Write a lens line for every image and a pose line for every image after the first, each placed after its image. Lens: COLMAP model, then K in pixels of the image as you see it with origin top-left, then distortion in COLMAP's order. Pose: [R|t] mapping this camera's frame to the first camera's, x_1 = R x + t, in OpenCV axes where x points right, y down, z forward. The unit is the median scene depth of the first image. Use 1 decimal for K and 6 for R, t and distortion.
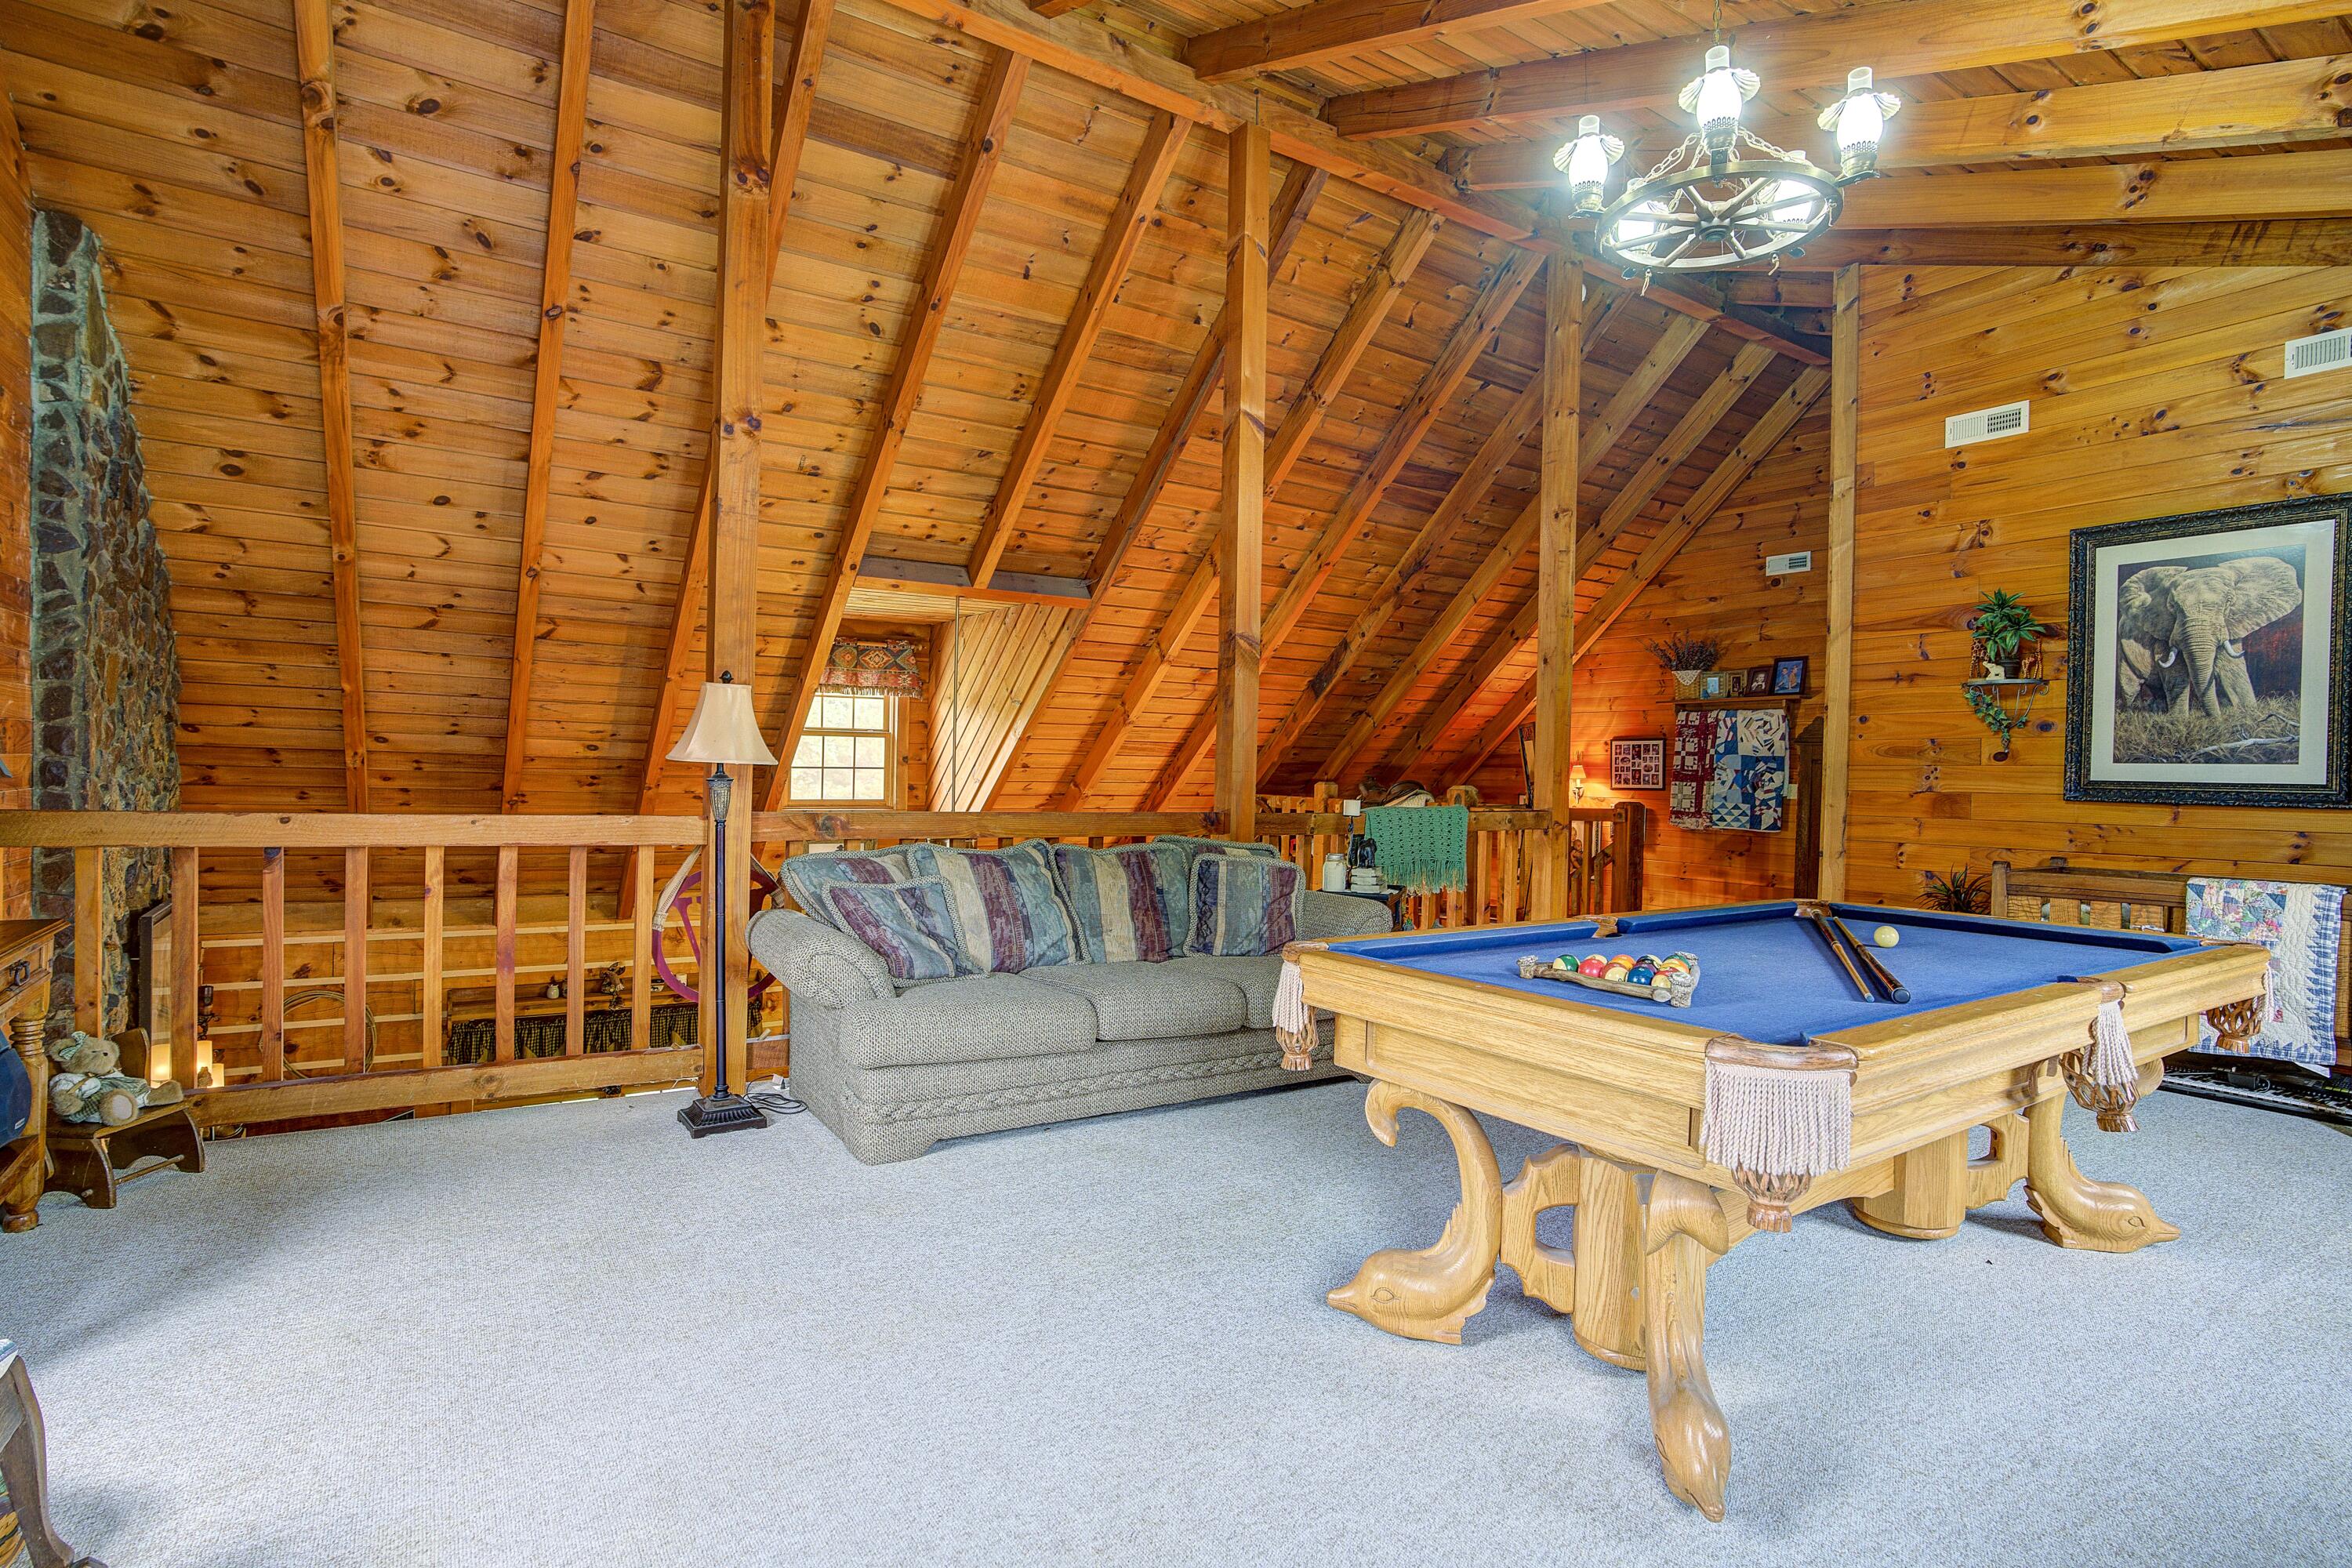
lens RADIAL K [[1173.6, 0, 1176.0], [0, 1173.6, 784.0], [0, 0, 1]] dist [-0.038123, 0.000961]
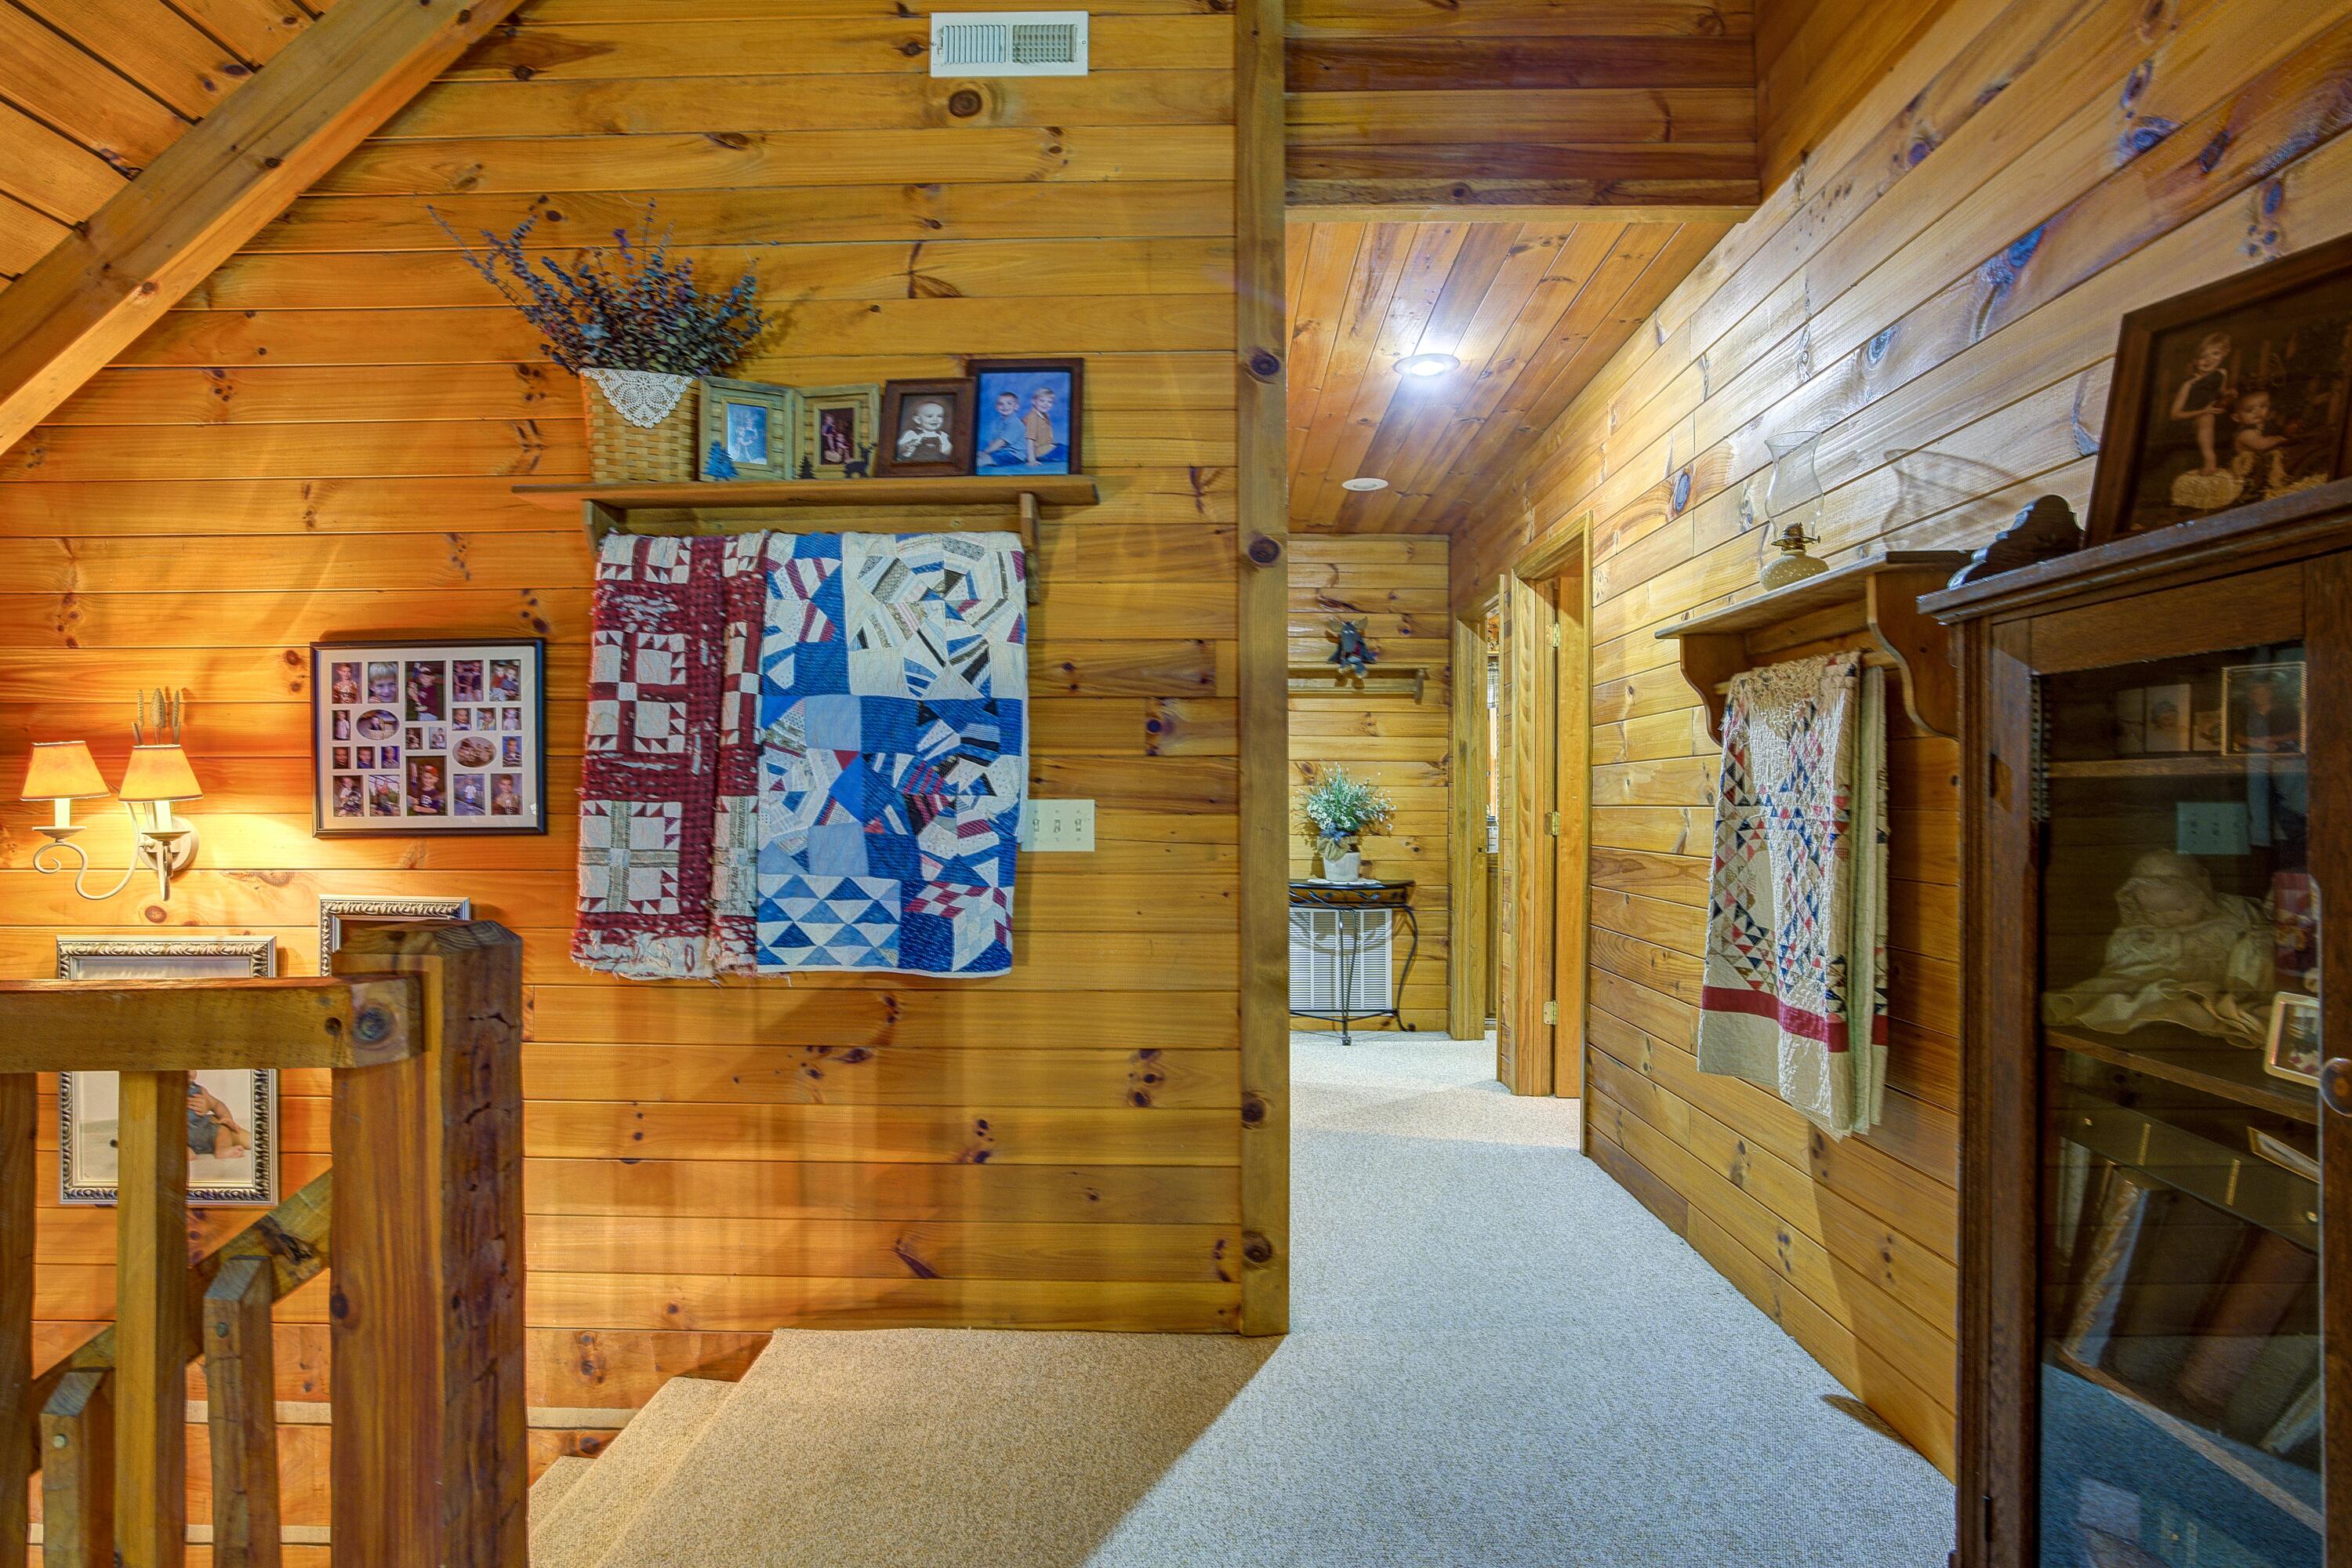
lens RADIAL K [[1173.6, 0, 1176.0], [0, 1173.6, 784.0], [0, 0, 1]] dist [-0.038123, 0.000961]
pose [[0.555008, -0.010972, 0.831773, 0.298427], [0.023581, 0.999719, -0.002547, -0.002160], [-0.831511, 0.021028, 0.555110, 0.784052]]
